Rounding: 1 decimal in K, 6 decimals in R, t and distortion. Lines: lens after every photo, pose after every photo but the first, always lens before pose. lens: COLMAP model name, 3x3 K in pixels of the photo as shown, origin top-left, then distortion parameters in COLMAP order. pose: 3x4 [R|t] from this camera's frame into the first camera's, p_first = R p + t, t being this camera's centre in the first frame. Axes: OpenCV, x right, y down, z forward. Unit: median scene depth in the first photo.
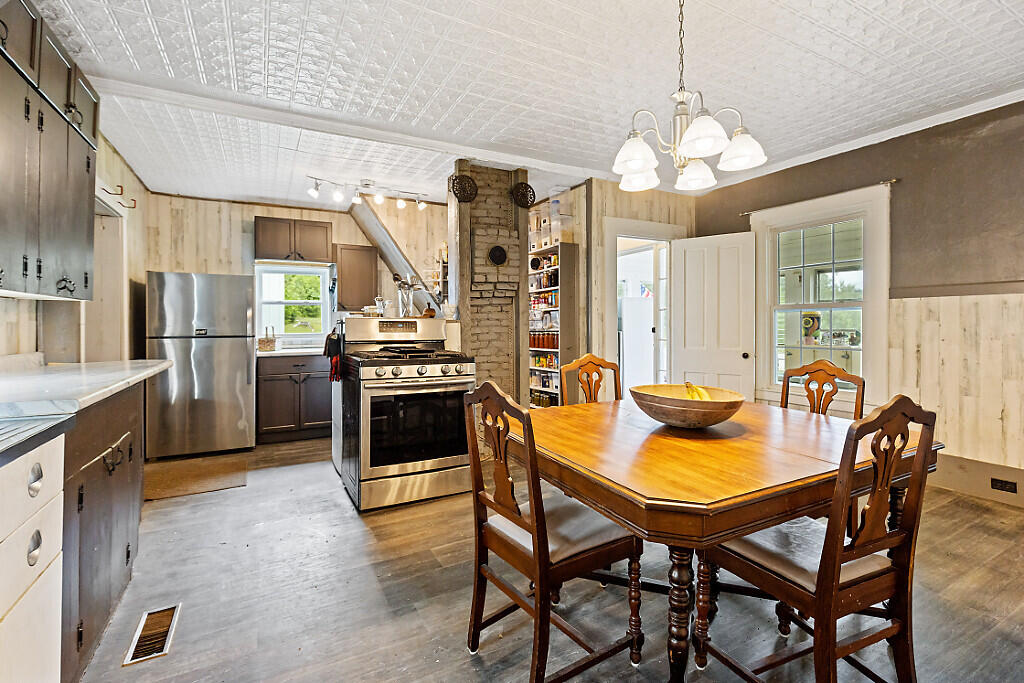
lens RADIAL K [[473.4, 0, 505.4], [0, 473.4, 334.2], [0, 0, 1]] dist [-0.000598, -0.000697]
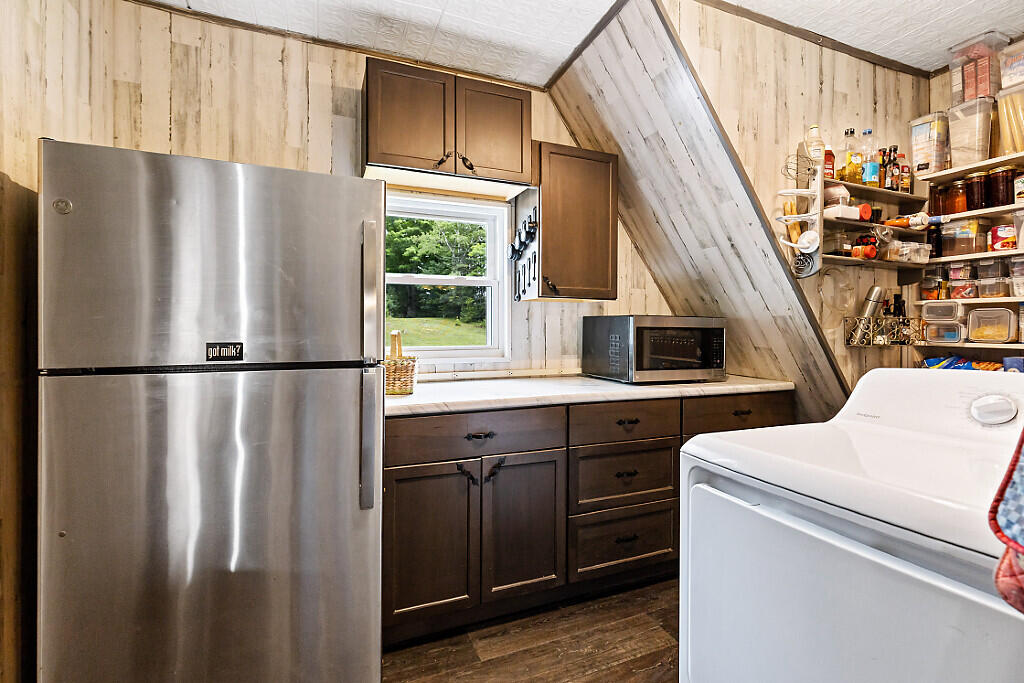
lens RADIAL K [[473.4, 0, 505.4], [0, 473.4, 334.2], [0, 0, 1]] dist [-0.000598, -0.000697]
pose [[0.995790, 0.004572, -0.091549, -0.372361], [-0.005332, 0.999953, -0.008061, -0.011920], [0.091508, 0.008515, 0.995768, 0.607915]]
